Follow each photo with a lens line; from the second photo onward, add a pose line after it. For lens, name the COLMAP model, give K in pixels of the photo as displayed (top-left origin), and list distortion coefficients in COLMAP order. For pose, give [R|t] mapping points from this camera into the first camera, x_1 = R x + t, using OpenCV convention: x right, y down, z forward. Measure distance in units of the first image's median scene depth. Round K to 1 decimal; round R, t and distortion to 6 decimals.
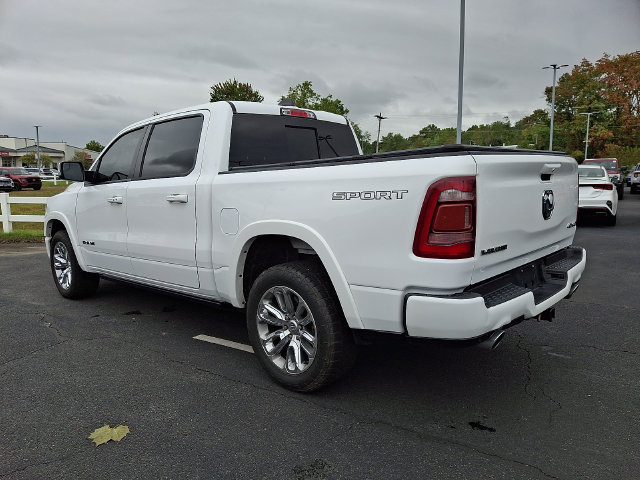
lens RADIAL K [[489.6, 0, 332.4], [0, 489.6, 245.4], [0, 0, 1]] dist [0.025954, -0.044753]
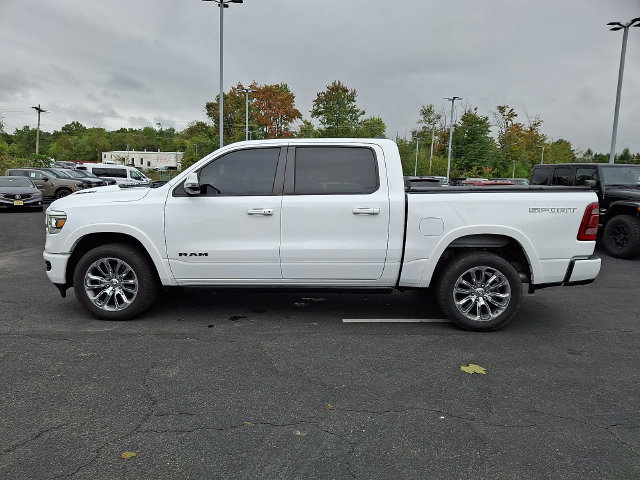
lens RADIAL K [[485.0, 0, 340.5], [0, 485.0, 241.3], [0, 0, 1]] dist [0.020302, -0.019995]
pose [[0.747177, -0.044859, 0.663110, -0.918152], [0.056083, 0.998417, 0.004349, -0.019194], [-0.662255, 0.033940, 0.748510, 0.069561]]
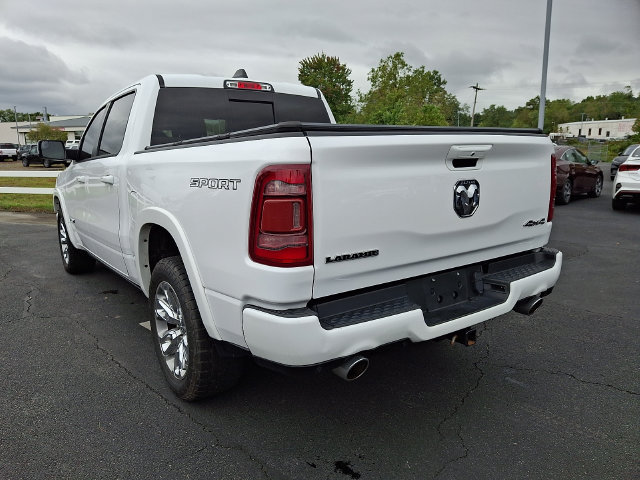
lens RADIAL K [[489.6, 0, 330.9], [0, 489.6, 243.6], [0, 0, 1]] dist [0.025954, -0.044753]
pose [[0.980279, 0.042410, -0.193016, 0.221484], [-0.033580, 0.998244, 0.048791, -0.024390], [0.194746, -0.041348, 0.979982, 0.109990]]
